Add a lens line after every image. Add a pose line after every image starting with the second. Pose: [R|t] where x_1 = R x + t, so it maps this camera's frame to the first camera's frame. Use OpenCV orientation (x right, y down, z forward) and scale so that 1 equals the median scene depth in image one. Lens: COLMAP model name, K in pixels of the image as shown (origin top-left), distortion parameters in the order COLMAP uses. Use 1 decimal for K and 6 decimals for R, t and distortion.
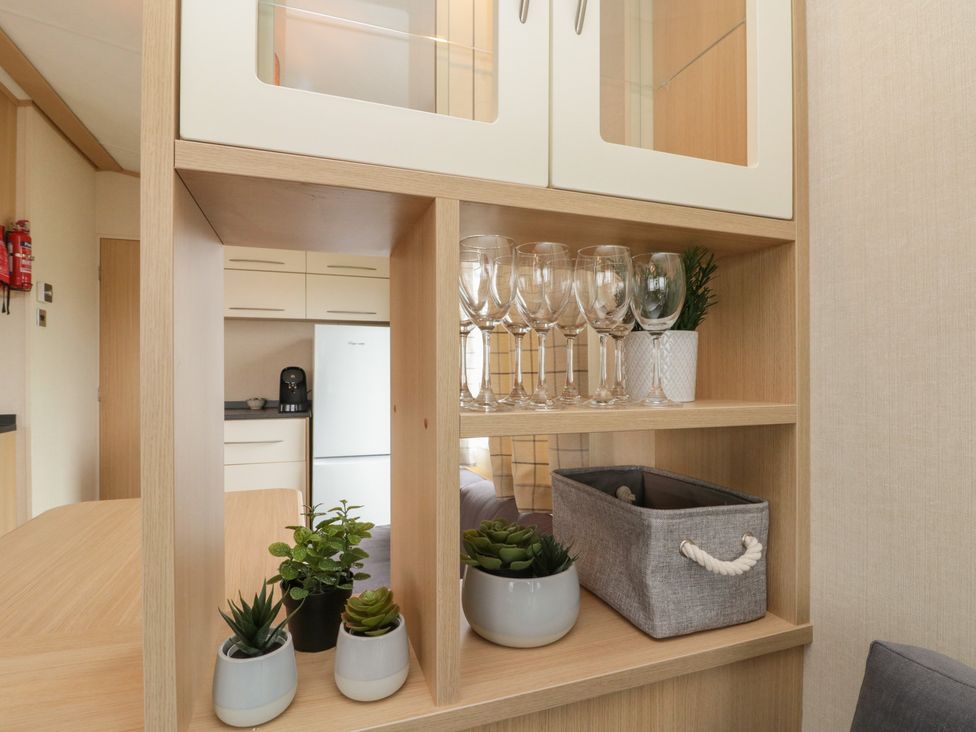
lens RADIAL K [[516.3, 0, 488.3], [0, 516.3, 371.1], [0, 0, 1]] dist [-0.002931, -0.011160]
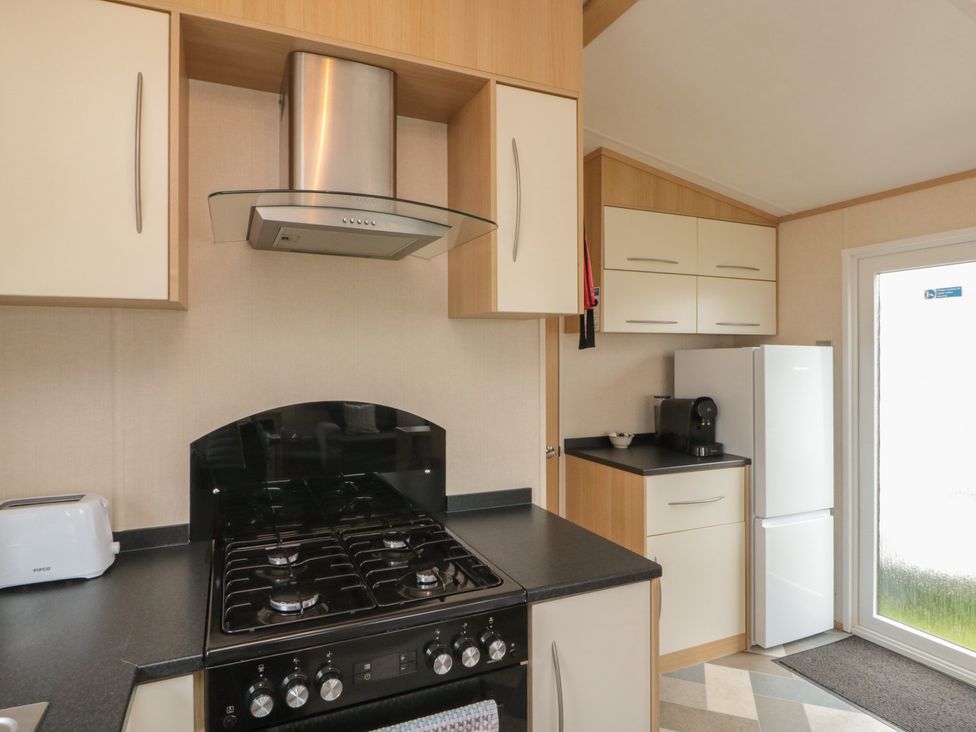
lens RADIAL K [[559.8, 0, 463.2], [0, 559.8, 342.4], [0, 0, 1]] dist [-0.001678, -0.000232]
pose [[0.998527, 0.004634, 0.054054, -3.541778], [-0.003529, 0.999783, -0.020536, -0.322064], [-0.054137, 0.020315, 0.998327, 0.803922]]
